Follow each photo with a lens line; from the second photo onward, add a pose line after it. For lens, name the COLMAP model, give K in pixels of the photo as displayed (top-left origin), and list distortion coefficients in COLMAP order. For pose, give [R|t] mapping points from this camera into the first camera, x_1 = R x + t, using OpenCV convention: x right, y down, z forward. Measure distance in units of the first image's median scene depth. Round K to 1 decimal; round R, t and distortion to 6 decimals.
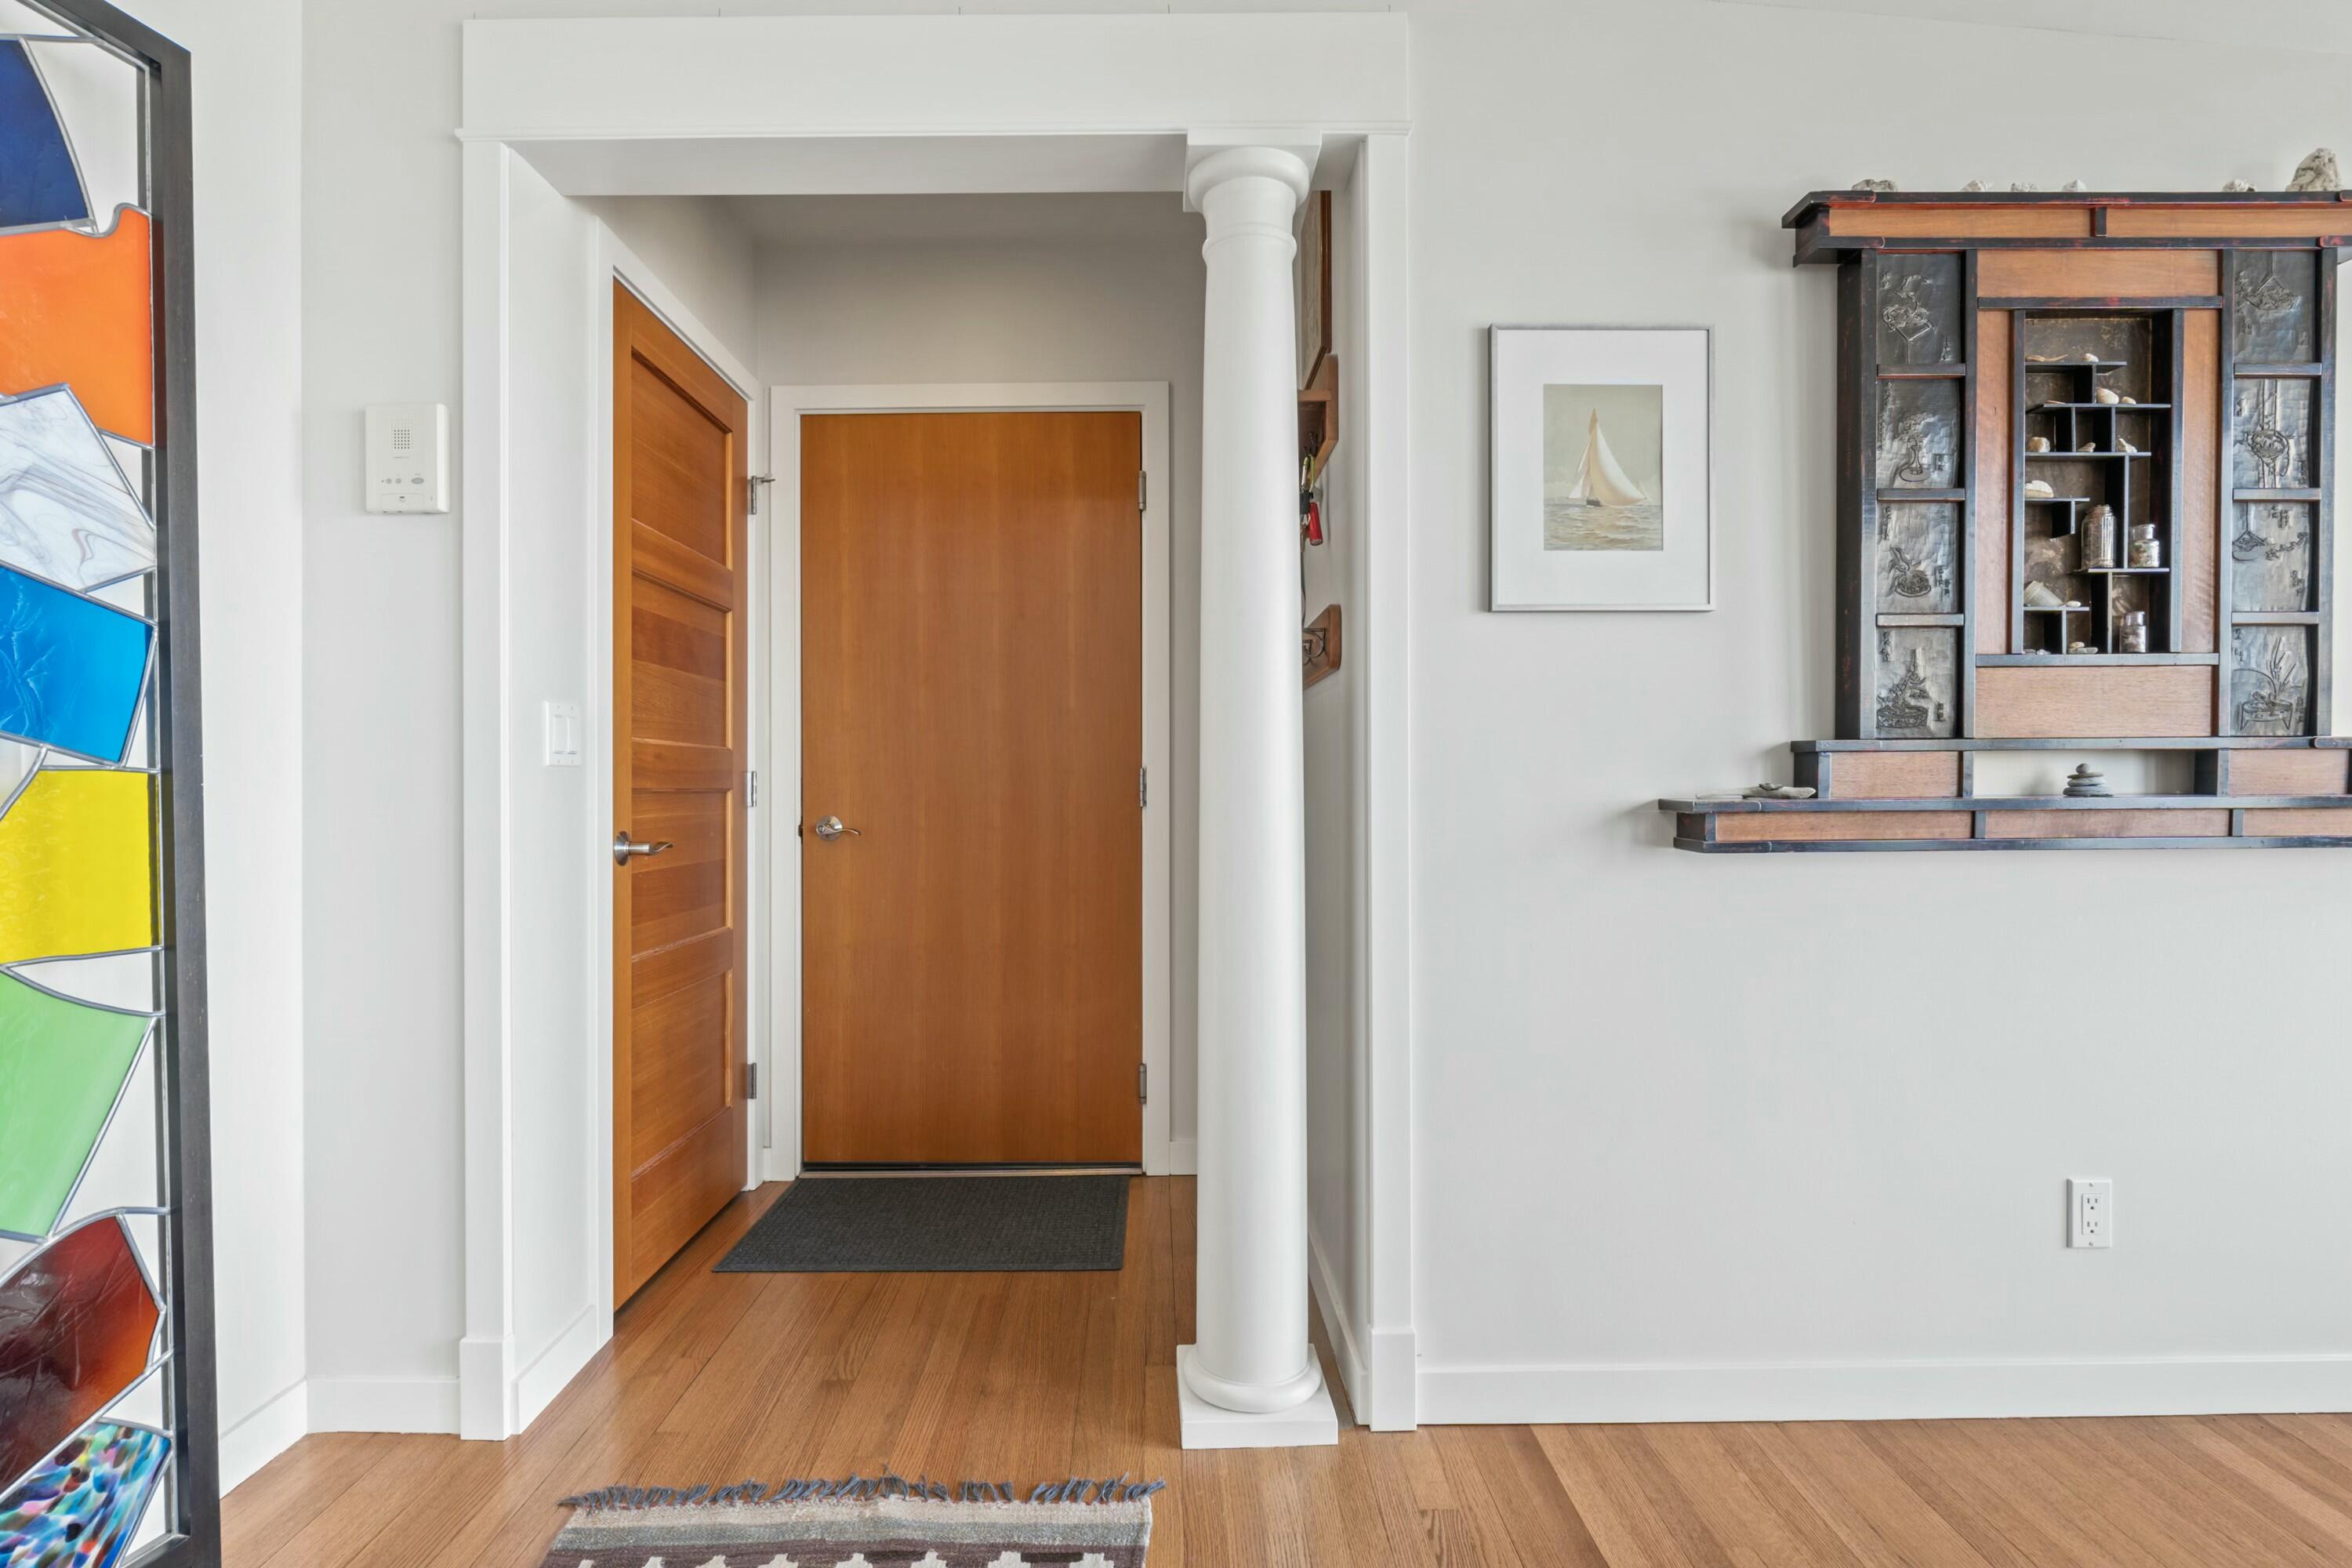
lens RADIAL K [[1150.5, 0, 1142.7], [0, 1150.5, 798.0], [0, 0, 1]] dist [-0.001908, -0.002345]
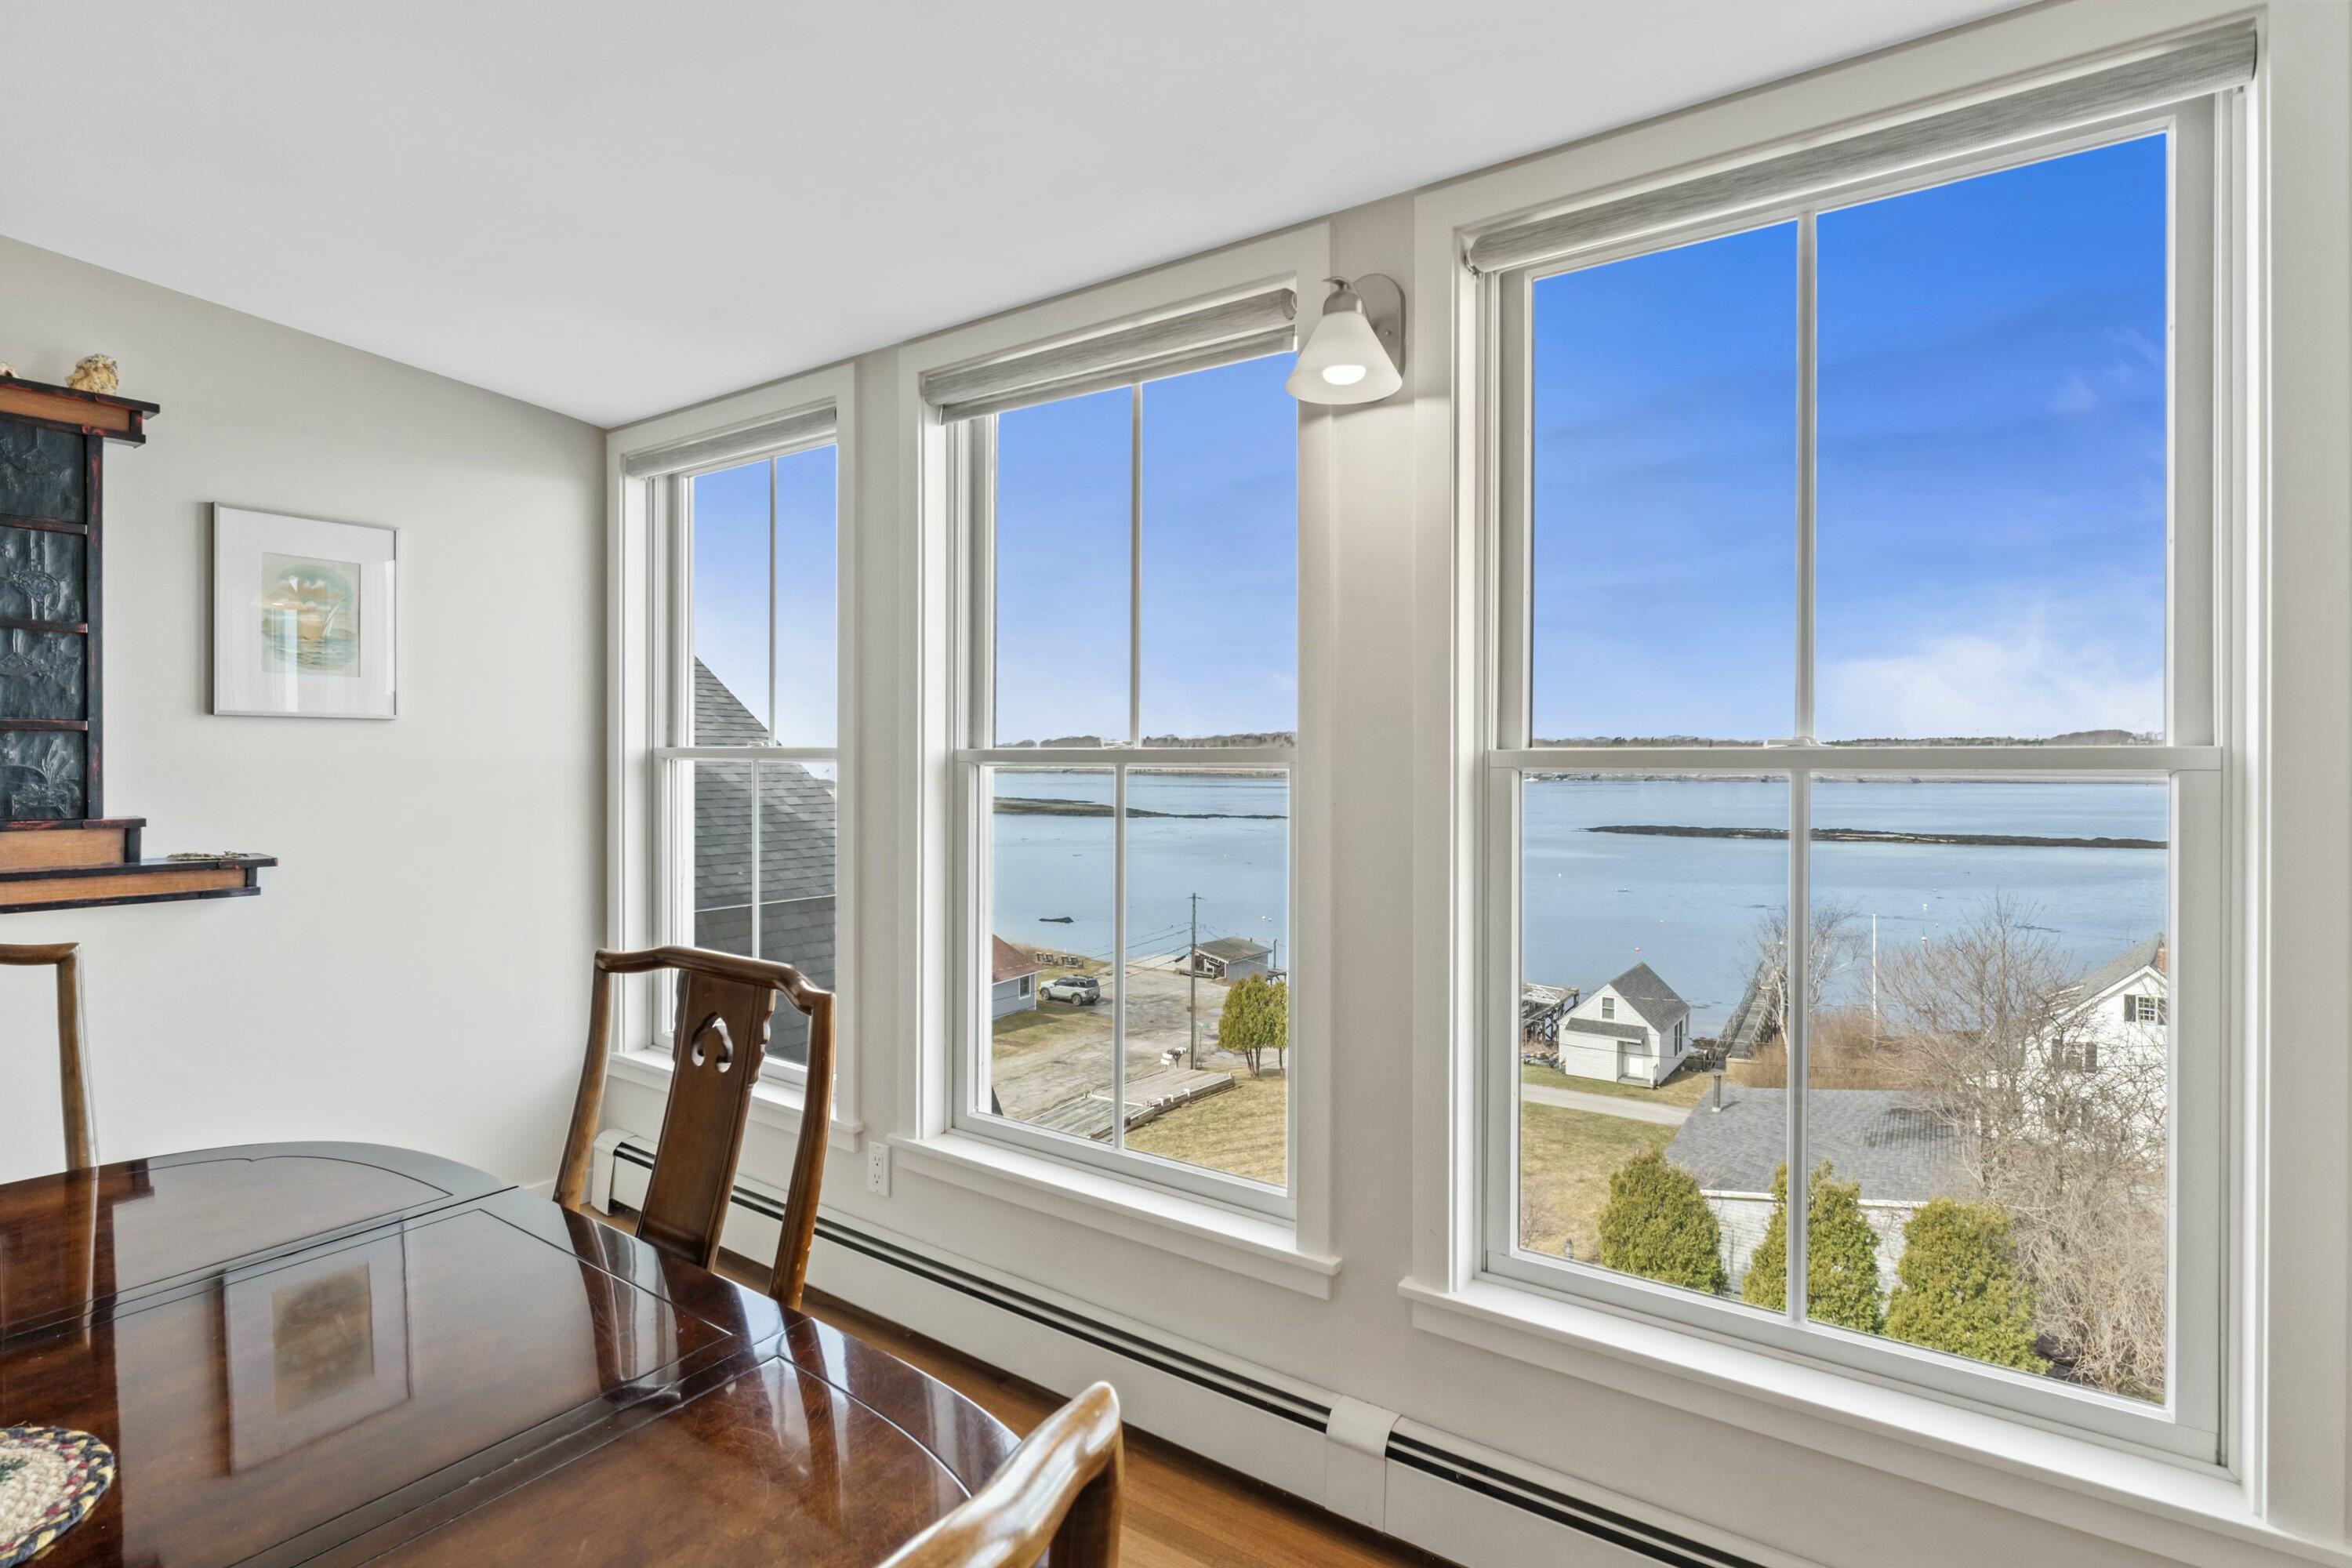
lens RADIAL K [[1150.5, 0, 1143.7], [0, 1150.5, 754.0], [0, 0, 1]] dist [-0.001908, -0.002345]
pose [[0.582802, 0.005030, 0.812599, 0.671488], [-0.000178, 0.999982, -0.006062, -0.118148], [-0.812614, 0.003388, 0.582792, -0.674666]]
